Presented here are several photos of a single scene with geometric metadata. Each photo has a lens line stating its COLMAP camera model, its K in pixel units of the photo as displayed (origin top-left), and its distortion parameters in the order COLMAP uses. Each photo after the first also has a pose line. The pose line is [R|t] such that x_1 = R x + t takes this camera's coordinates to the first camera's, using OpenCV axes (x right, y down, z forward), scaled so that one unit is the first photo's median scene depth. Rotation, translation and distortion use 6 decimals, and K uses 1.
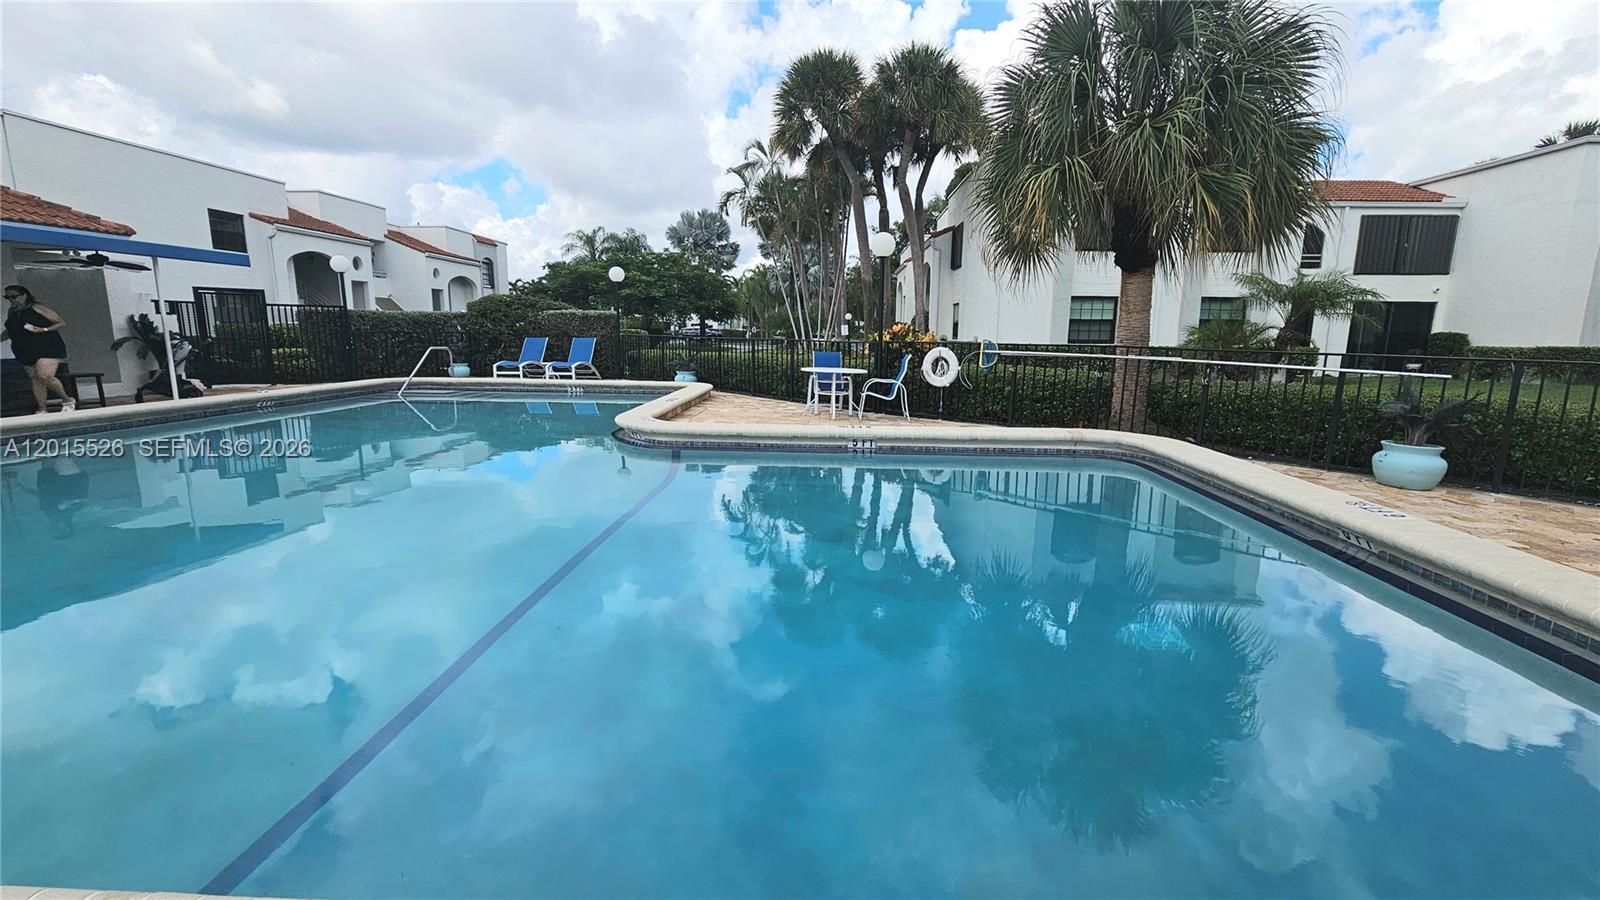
lens RADIAL K [[653.8, 0, 793.6], [0, 653.8, 447.8], [0, 0, 1]] dist [-0.001968, -0.000088]
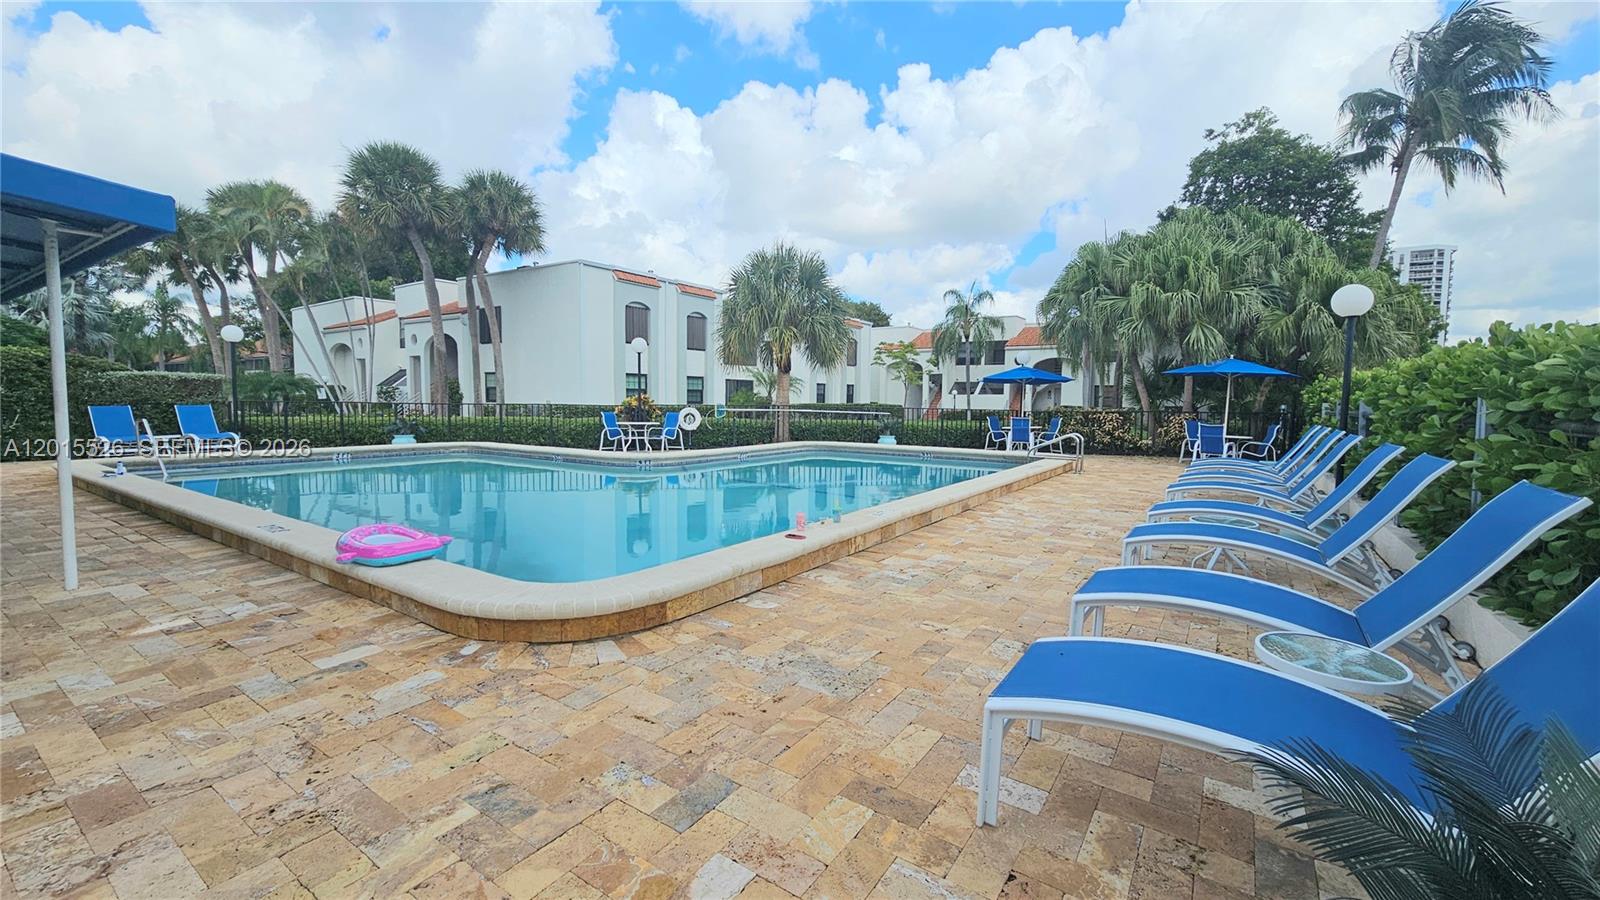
lens RADIAL K [[653.8, 0, 799.2], [0, 653.8, 448.7], [0, 0, 1]] dist [-0.001968, -0.000088]
pose [[0.491122, -0.071564, 0.868146, -1.121169], [0.145323, 0.989384, -0.000654, -0.003659], [-0.858883, 0.126483, 0.496309, -0.079254]]
